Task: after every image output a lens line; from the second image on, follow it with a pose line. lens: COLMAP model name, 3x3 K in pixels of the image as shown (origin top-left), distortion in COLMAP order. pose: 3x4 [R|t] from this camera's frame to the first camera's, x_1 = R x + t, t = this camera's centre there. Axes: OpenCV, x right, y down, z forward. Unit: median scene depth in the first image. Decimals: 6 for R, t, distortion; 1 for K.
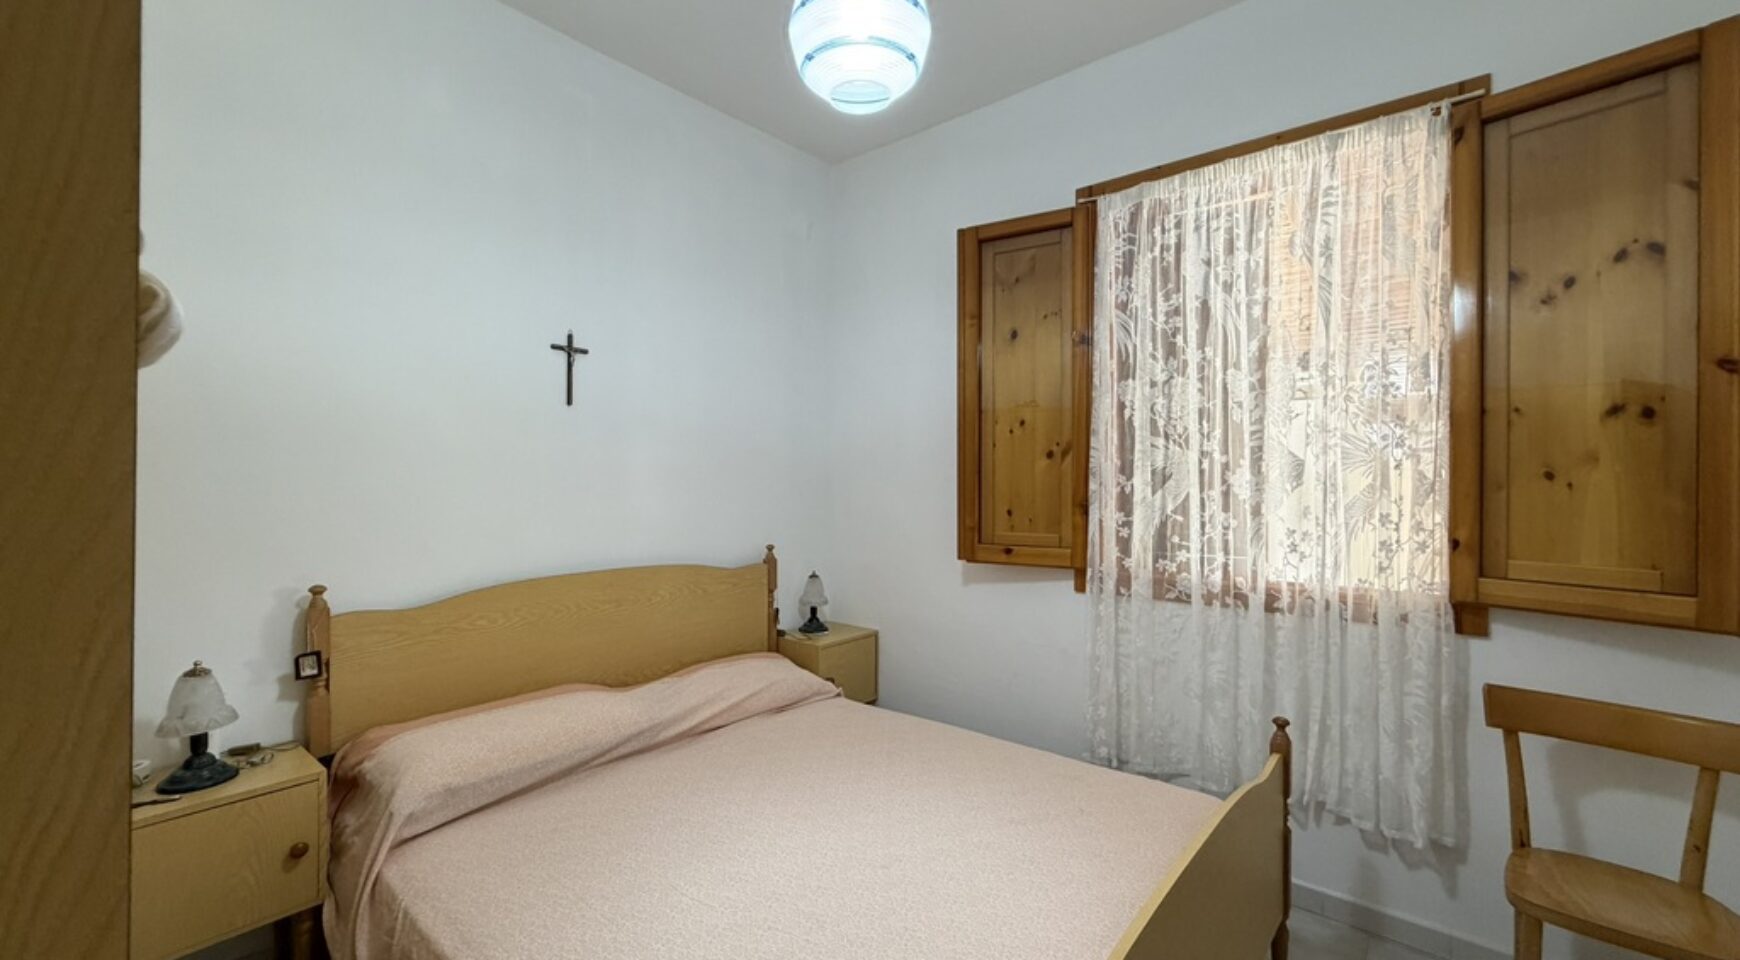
lens RADIAL K [[698.2, 0, 871.1], [0, 698.2, 471.0], [0, 0, 1]] dist [0.000703, 0.000055]
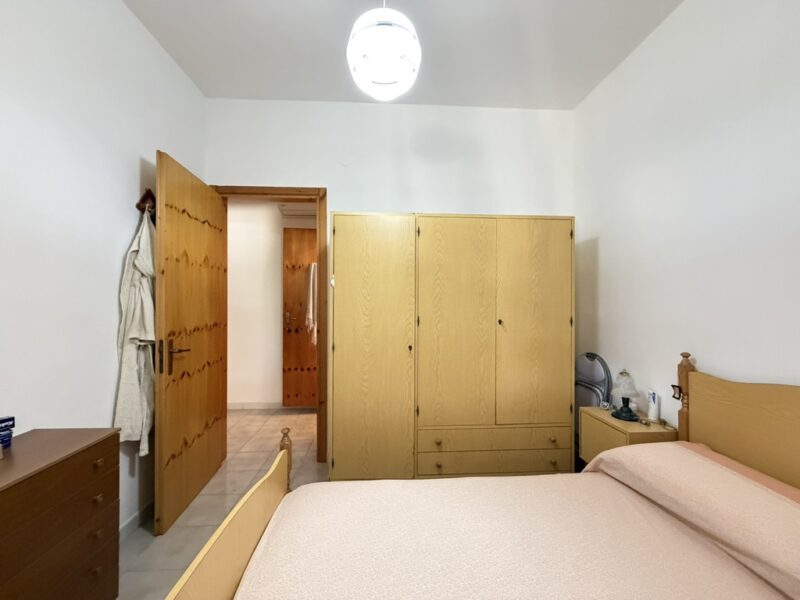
lens RADIAL K [[319.4, 0, 398.3], [0, 319.4, 300.3], [0, 0, 1]] dist [0.001218, -0.000222]
pose [[-0.713360, -0.006824, -0.700765, 0.354068], [-0.007350, 0.999970, -0.002255, 0.030583], [0.700759, 0.003542, -0.713389, 1.054408]]
